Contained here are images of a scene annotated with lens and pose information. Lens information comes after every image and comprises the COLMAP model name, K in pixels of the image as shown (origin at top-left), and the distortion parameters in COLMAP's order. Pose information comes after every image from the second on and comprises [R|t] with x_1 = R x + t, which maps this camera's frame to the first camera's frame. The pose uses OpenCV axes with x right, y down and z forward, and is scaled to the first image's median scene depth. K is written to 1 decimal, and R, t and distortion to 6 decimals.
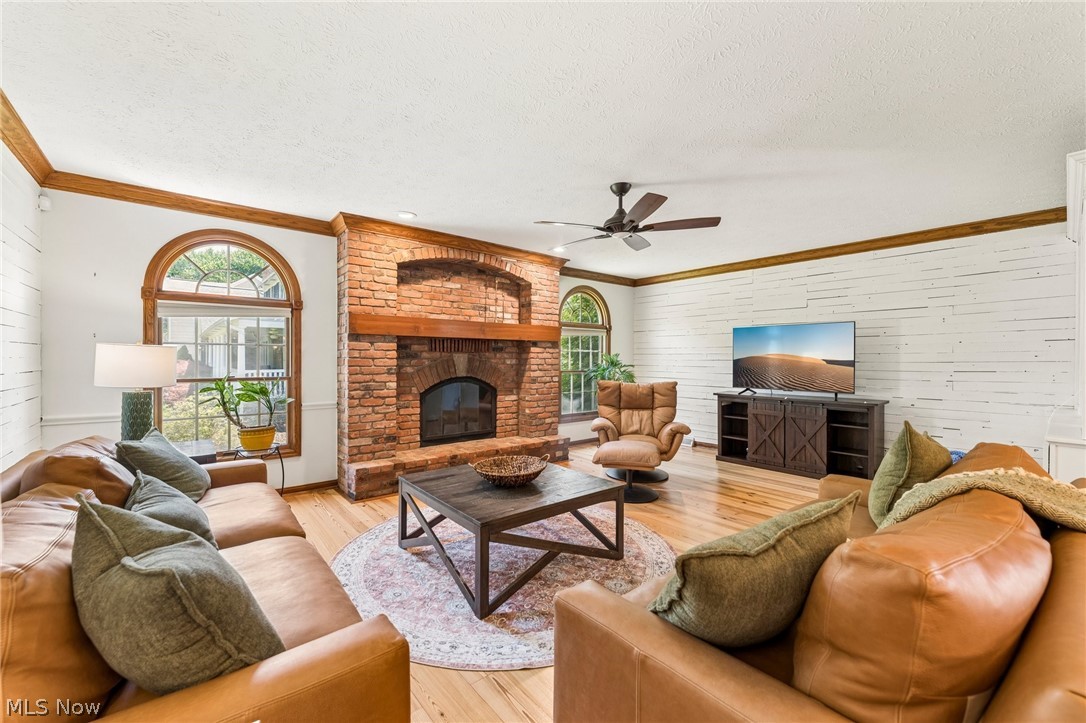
lens RADIAL K [[438.3, 0, 547.2], [0, 438.3, 361.2], [0, 0, 1]] dist [-0.003531, 0.000007]
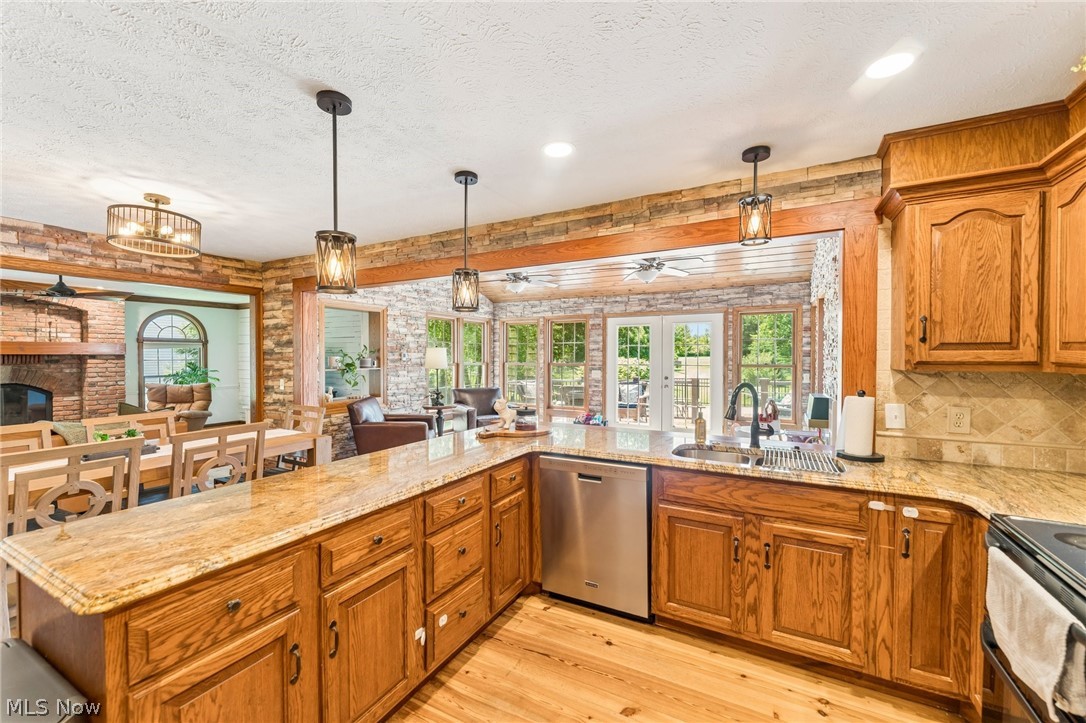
lens RADIAL K [[438.3, 0, 540.9], [0, 438.3, 362.6], [0, 0, 1]] dist [-0.003531, 0.000007]
pose [[0.931706, -0.009164, 0.363098, 0.835787], [0.005086, 0.999913, 0.012187, -0.035073], [-0.363178, -0.009508, 0.931671, -0.790545]]
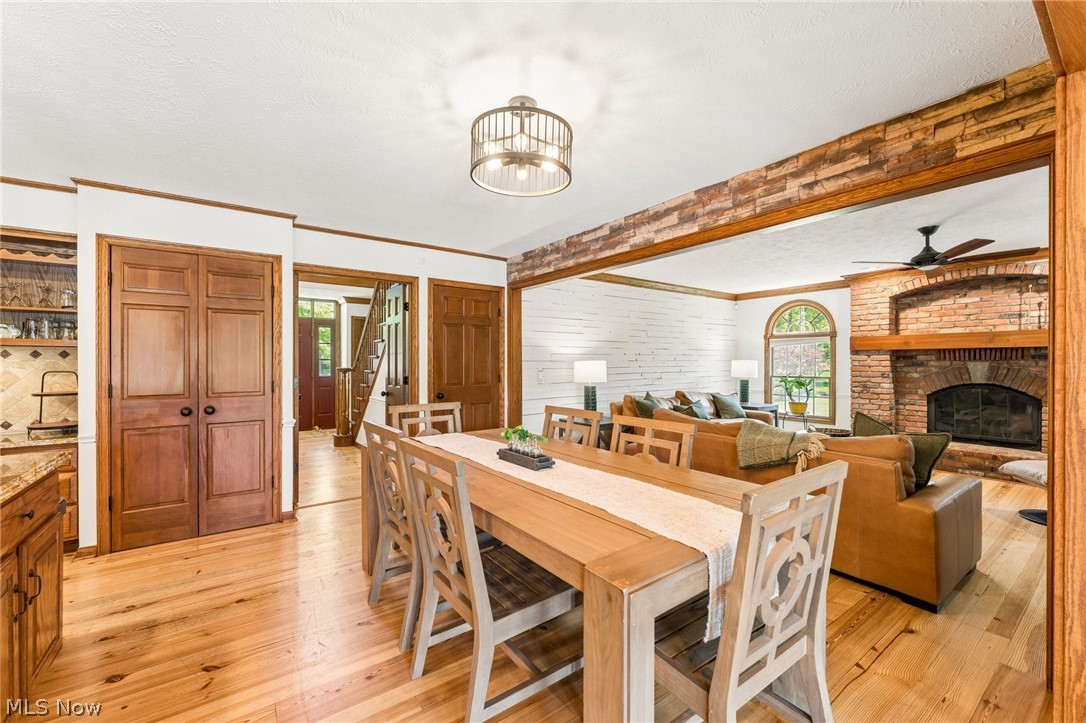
lens RADIAL K [[438.3, 0, 541.4], [0, 438.3, 361.6], [0, 0, 1]] dist [-0.003531, 0.000007]
pose [[-0.081173, -0.005152, -0.996687, 0.981540], [-0.003823, 0.999981, -0.004857, -0.009141], [0.996693, 0.003417, -0.081191, 0.021231]]
